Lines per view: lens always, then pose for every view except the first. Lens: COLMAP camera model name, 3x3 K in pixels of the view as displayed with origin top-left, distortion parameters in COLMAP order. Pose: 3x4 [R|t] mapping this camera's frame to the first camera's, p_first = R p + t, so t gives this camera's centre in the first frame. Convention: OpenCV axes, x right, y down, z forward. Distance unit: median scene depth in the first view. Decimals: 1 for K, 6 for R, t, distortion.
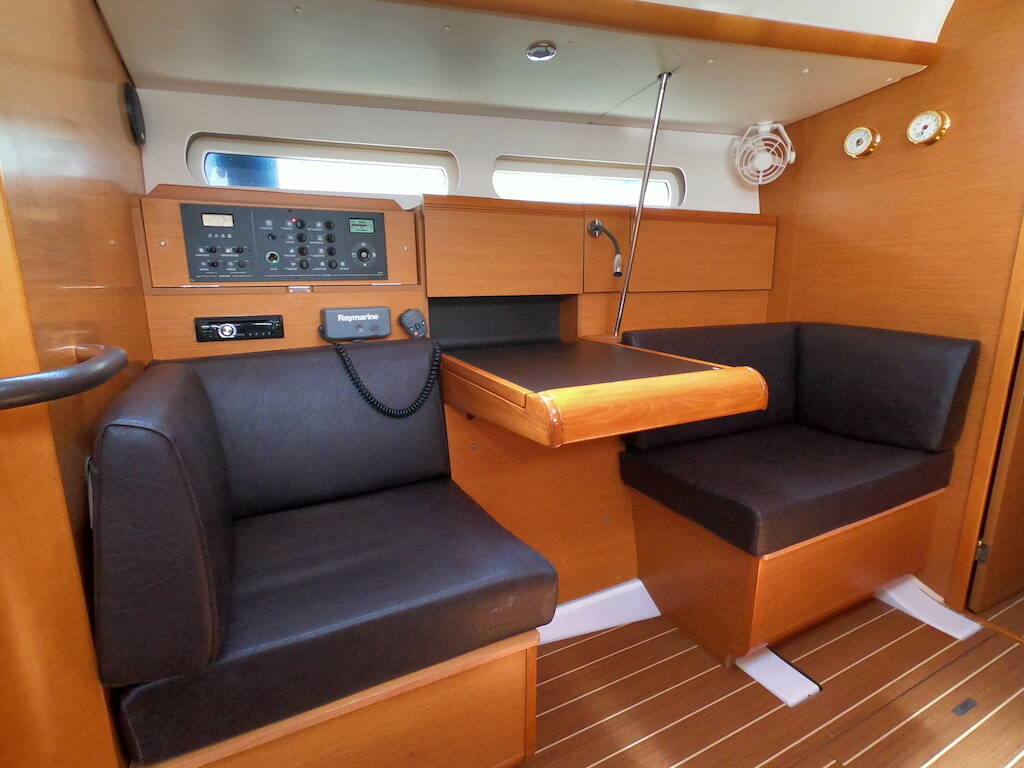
lens RADIAL K [[517.6, 0, 512.0], [0, 517.6, 384.0], [0, 0, 1]] dist [0.002586, 0.000794]
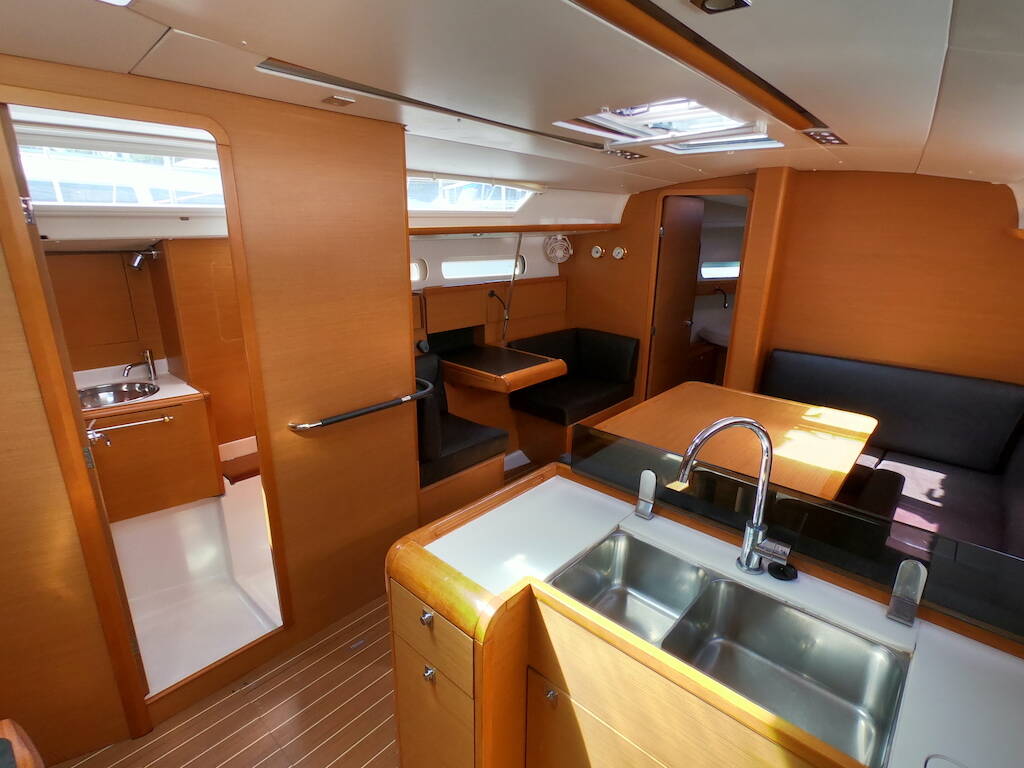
lens RADIAL K [[517.6, 0, 512.0], [0, 517.6, 384.0], [0, 0, 1]] dist [0.002586, 0.000794]
pose [[0.935672, -0.087191, 0.341930, -0.554222], [0.057944, 0.993803, 0.094856, -0.132010], [-0.348082, -0.068941, 0.934926, -1.124472]]
